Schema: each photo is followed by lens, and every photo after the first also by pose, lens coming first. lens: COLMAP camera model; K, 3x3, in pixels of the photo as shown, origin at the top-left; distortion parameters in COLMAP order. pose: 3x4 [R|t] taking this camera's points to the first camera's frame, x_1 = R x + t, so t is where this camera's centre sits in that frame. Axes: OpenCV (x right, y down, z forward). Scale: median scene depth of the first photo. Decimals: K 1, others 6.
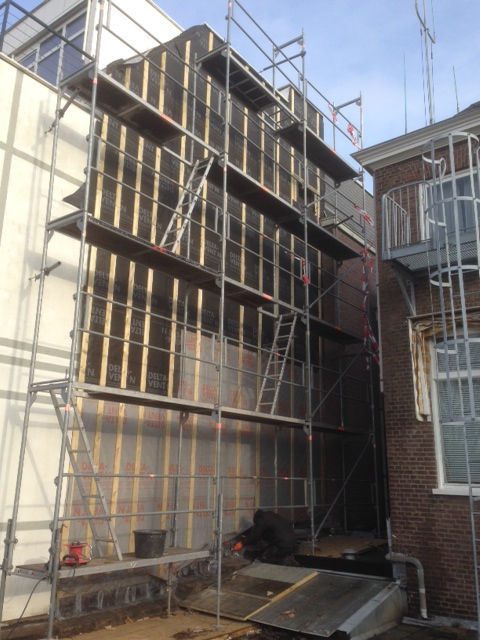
lens RADIAL K [[594.7, 0, 240.0], [0, 594.7, 320.0], [0, 0, 1]] dist [0.203206, -0.267499]
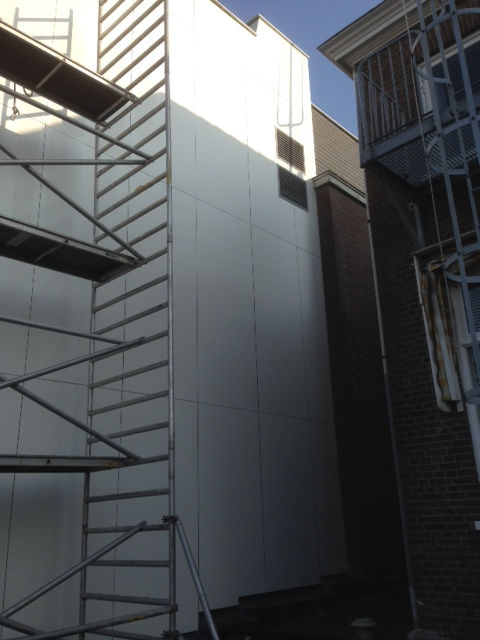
lens RADIAL K [[597.7, 0, 240.0], [0, 597.7, 320.0], [0, 0, 1]] dist [0.196660, -0.334114]
pose [[0.992877, -0.087327, -0.081050, 0.146867], [0.082476, 0.994700, -0.061397, 0.093825], [0.085982, 0.054275, 0.994817, 0.354658]]
